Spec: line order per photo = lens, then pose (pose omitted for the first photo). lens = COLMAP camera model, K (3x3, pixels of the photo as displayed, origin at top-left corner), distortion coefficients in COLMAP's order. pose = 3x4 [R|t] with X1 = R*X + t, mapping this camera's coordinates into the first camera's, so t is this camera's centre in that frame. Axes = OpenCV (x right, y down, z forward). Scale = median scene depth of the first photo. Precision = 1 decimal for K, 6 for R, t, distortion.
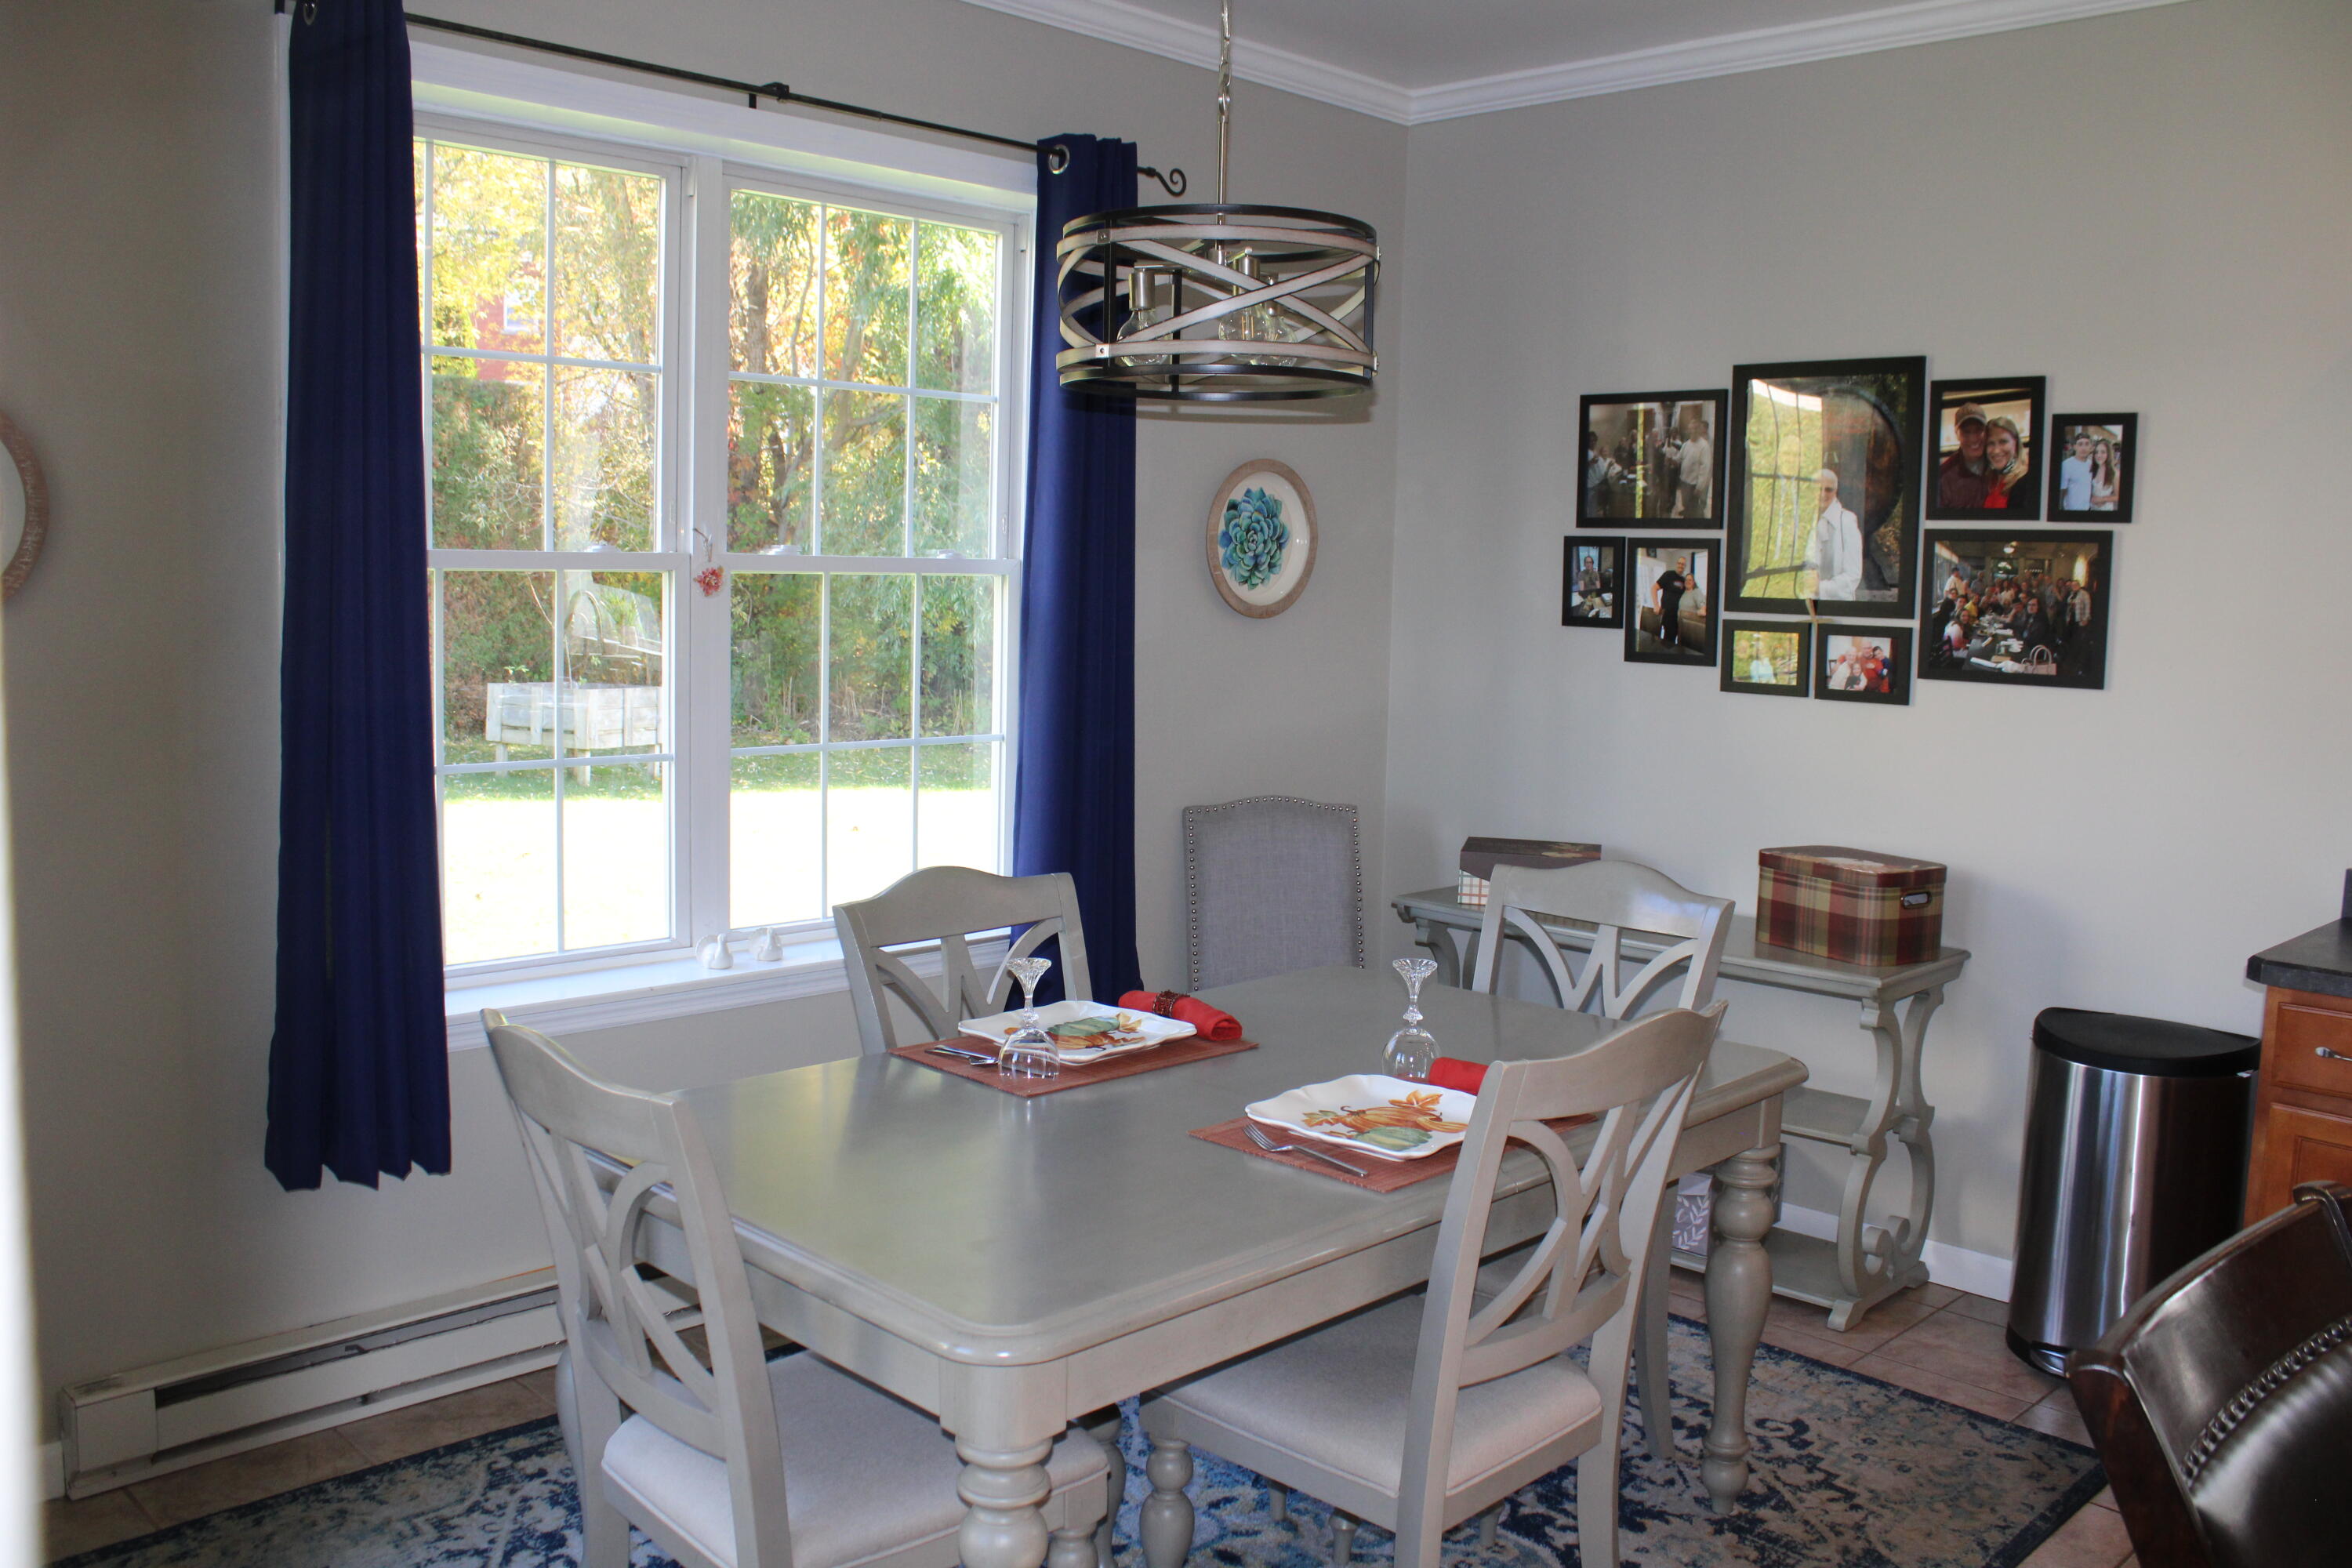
lens RADIAL K [[1949.8, 0, 1201.4], [0, 1949.8, 791.1], [0, 0, 1]] dist [-0.166725, 0.147365]
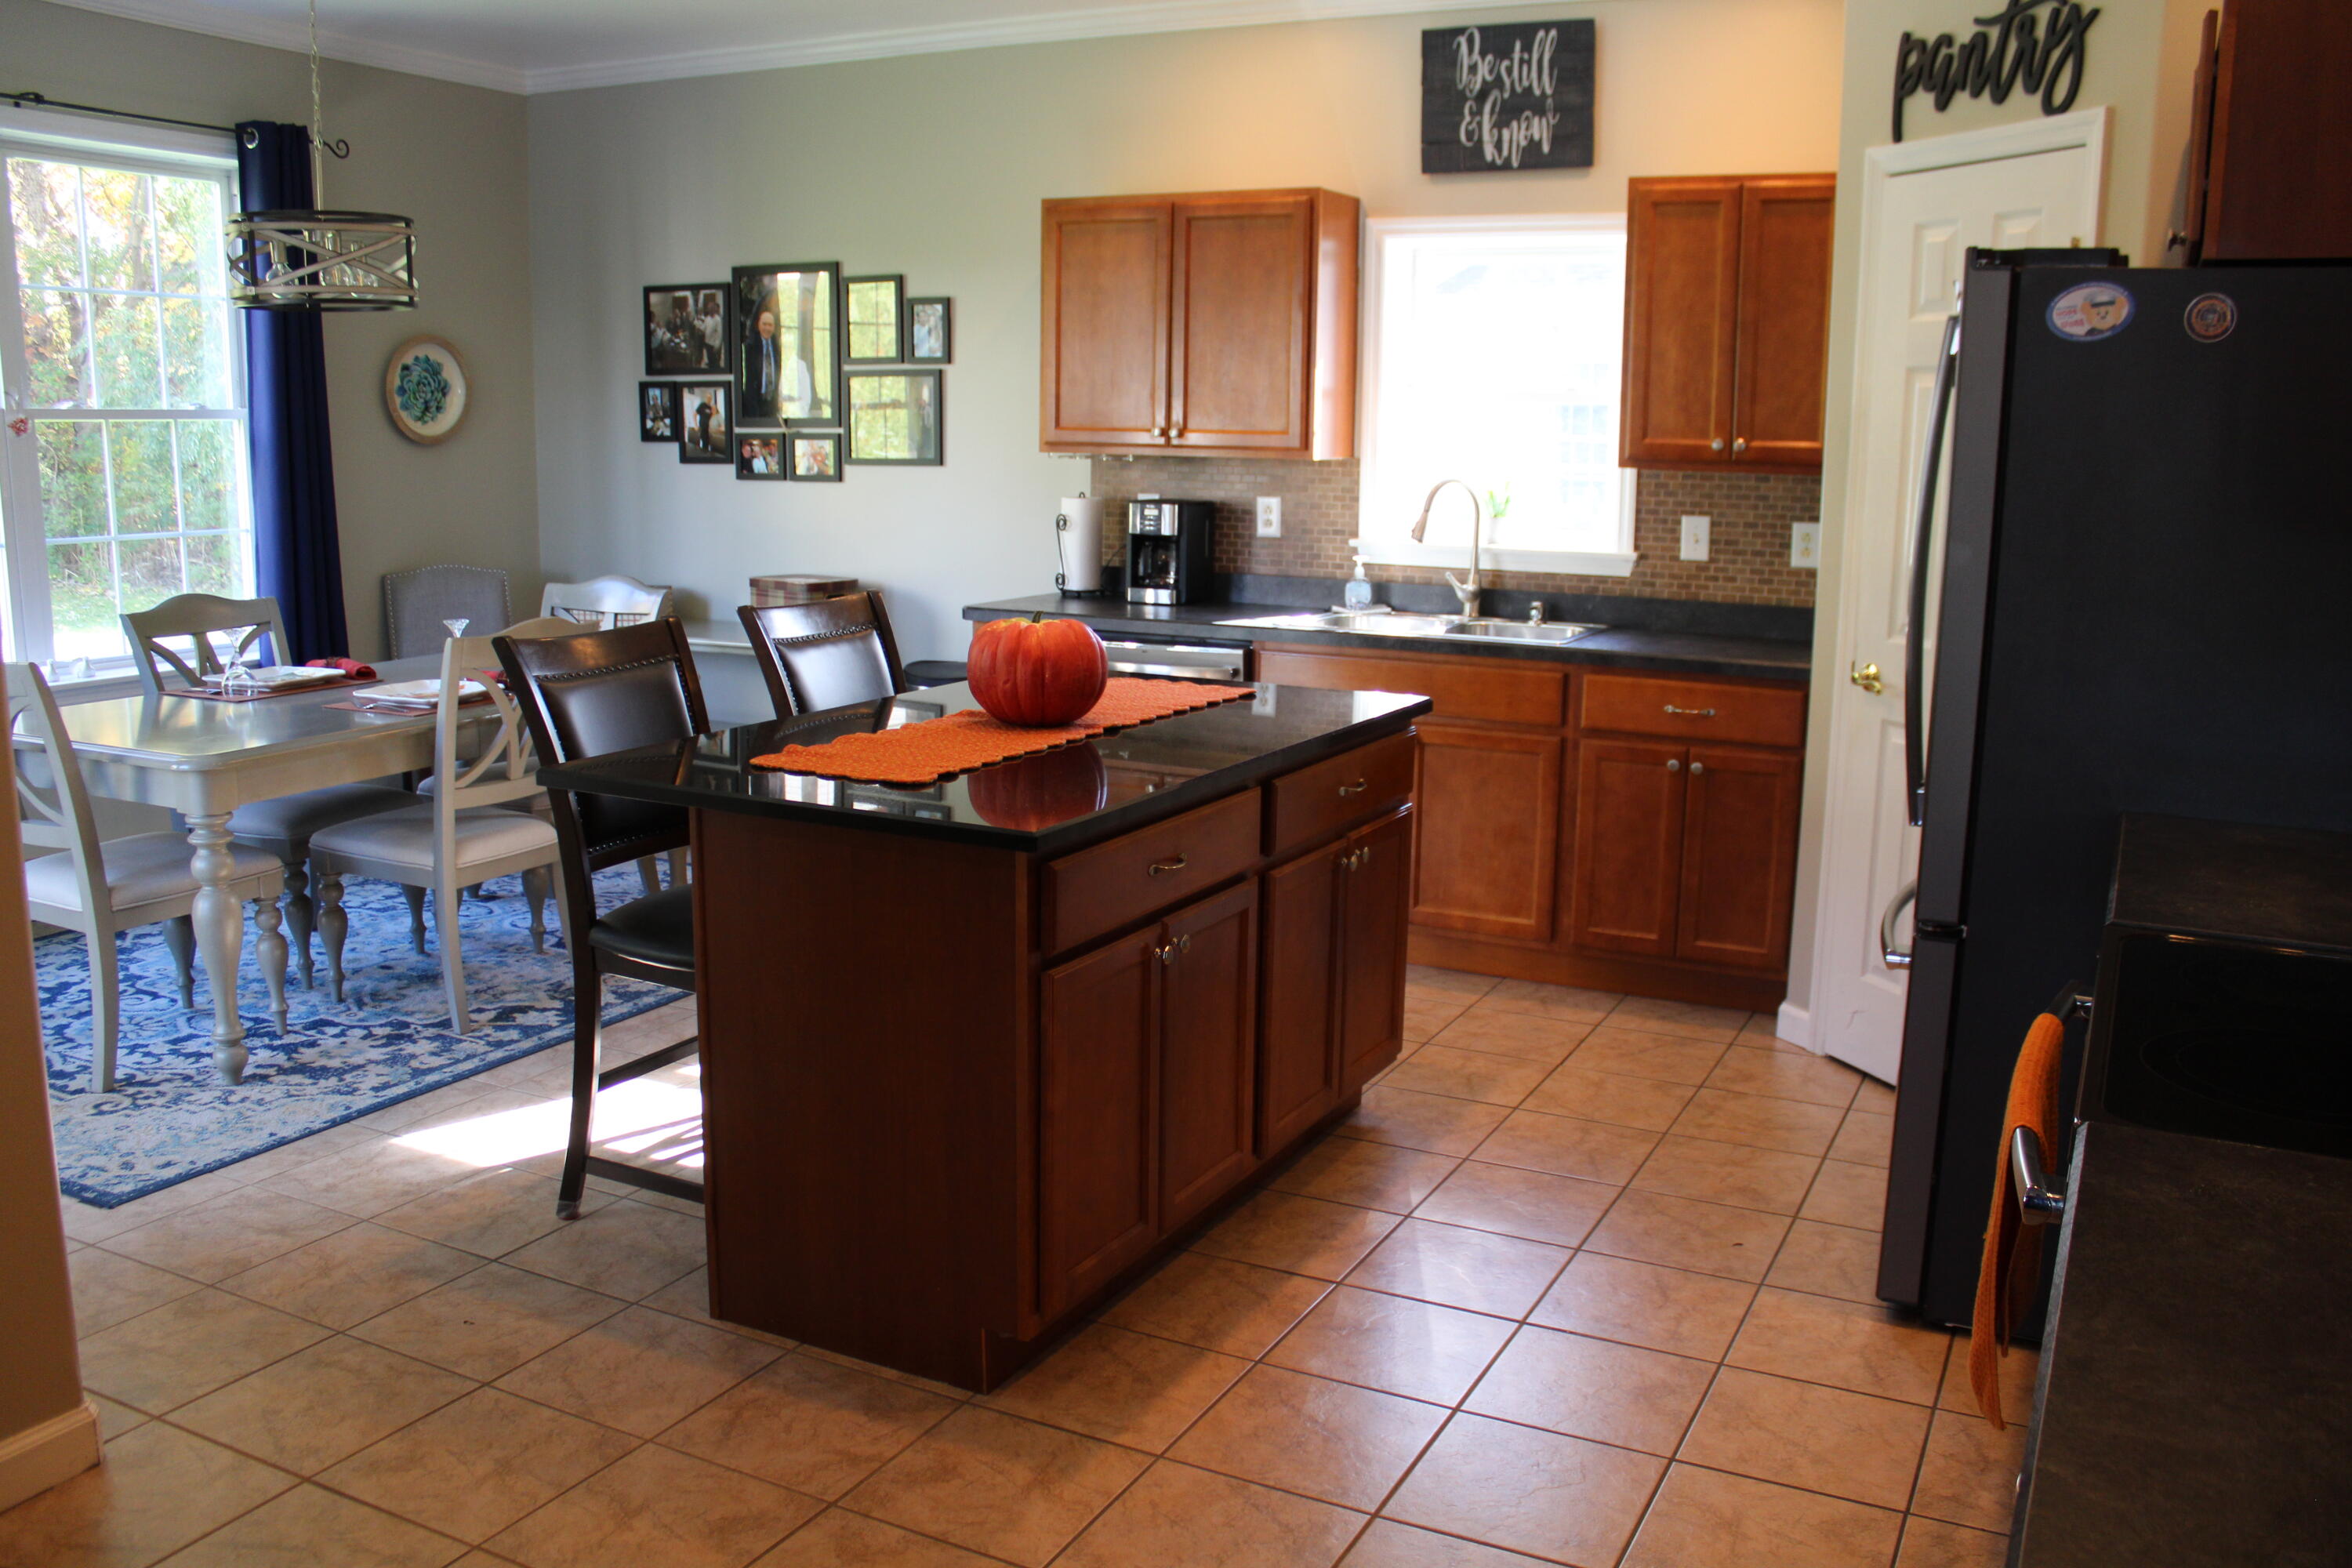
lens RADIAL K [[1949.8, 0, 1206.3], [0, 1949.8, 791.1], [0, 0, 1]] dist [-0.166725, 0.147365]
pose [[0.949947, -0.072481, 0.303885, 0.141084], [0.047286, 0.994866, 0.089471, 0.075987], [-0.308810, -0.070624, 0.948498, -0.594003]]
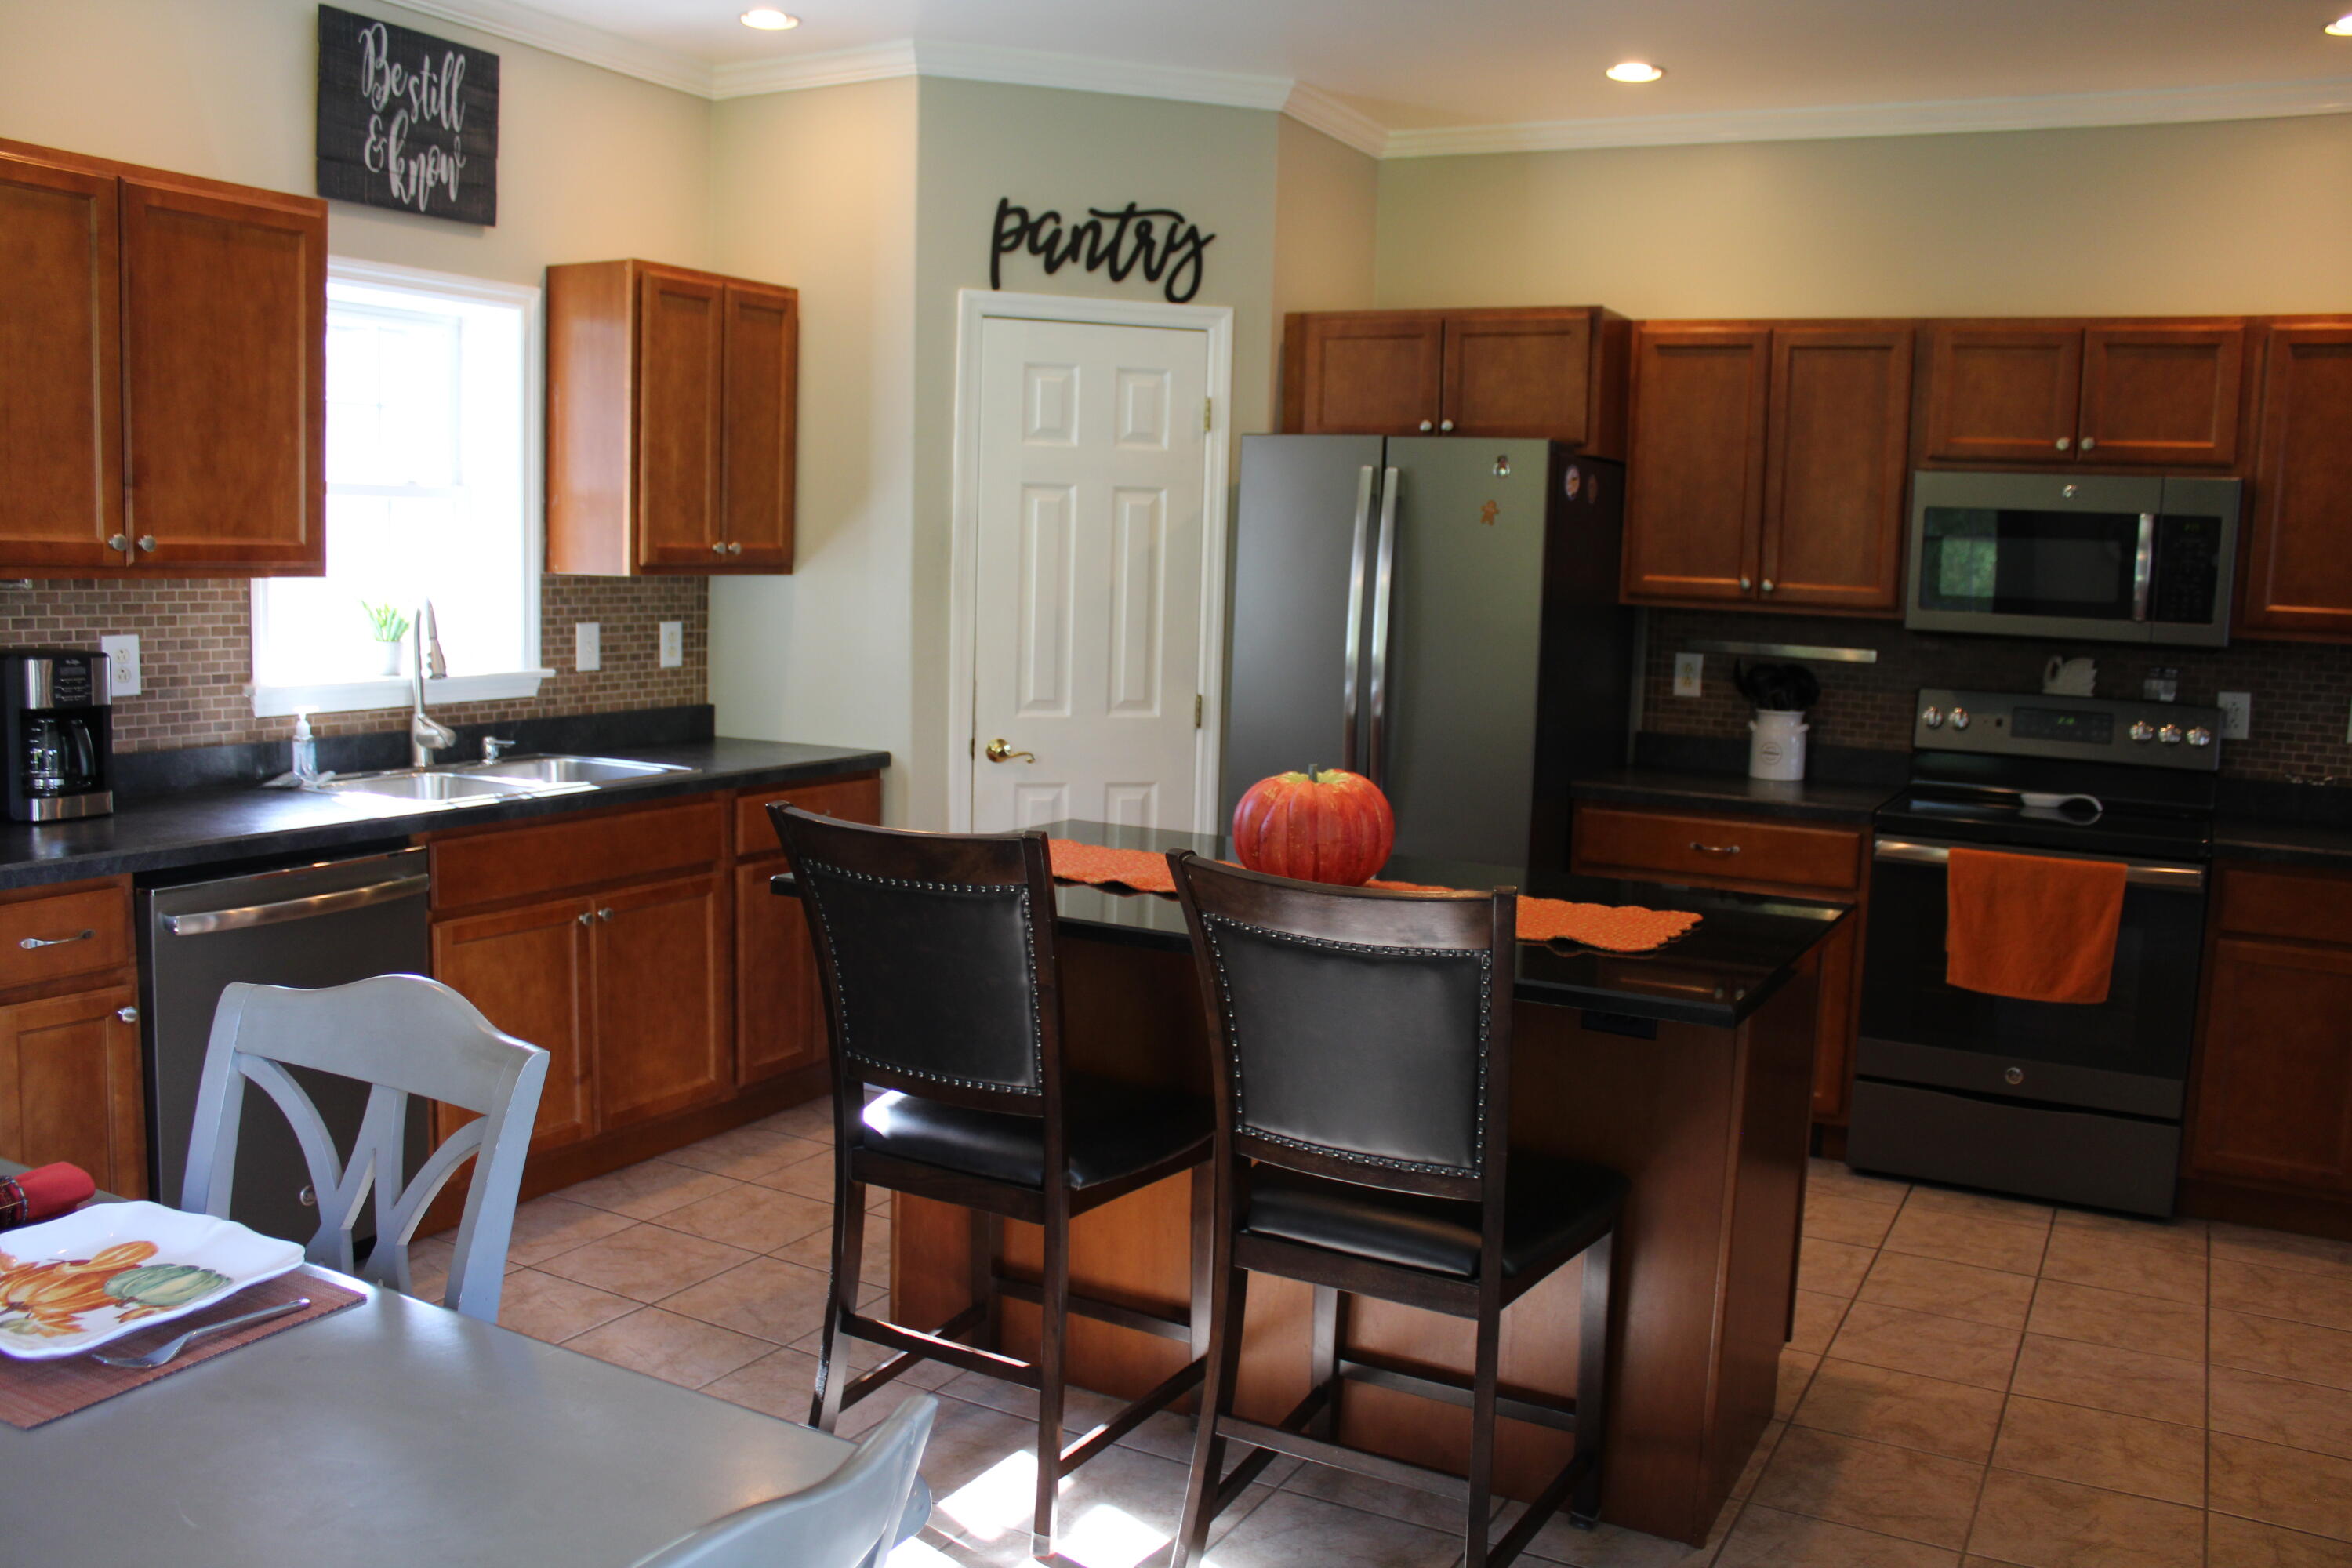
lens RADIAL K [[1949.8, 0, 1182.2], [0, 1949.8, 786.4], [0, 0, 1]] dist [-0.166725, 0.147365]
pose [[-0.278366, -0.154935, 0.947896, -0.357777], [0.068004, 0.981248, 0.180356, -0.057949], [-0.958065, 0.114666, -0.262610, 0.444246]]
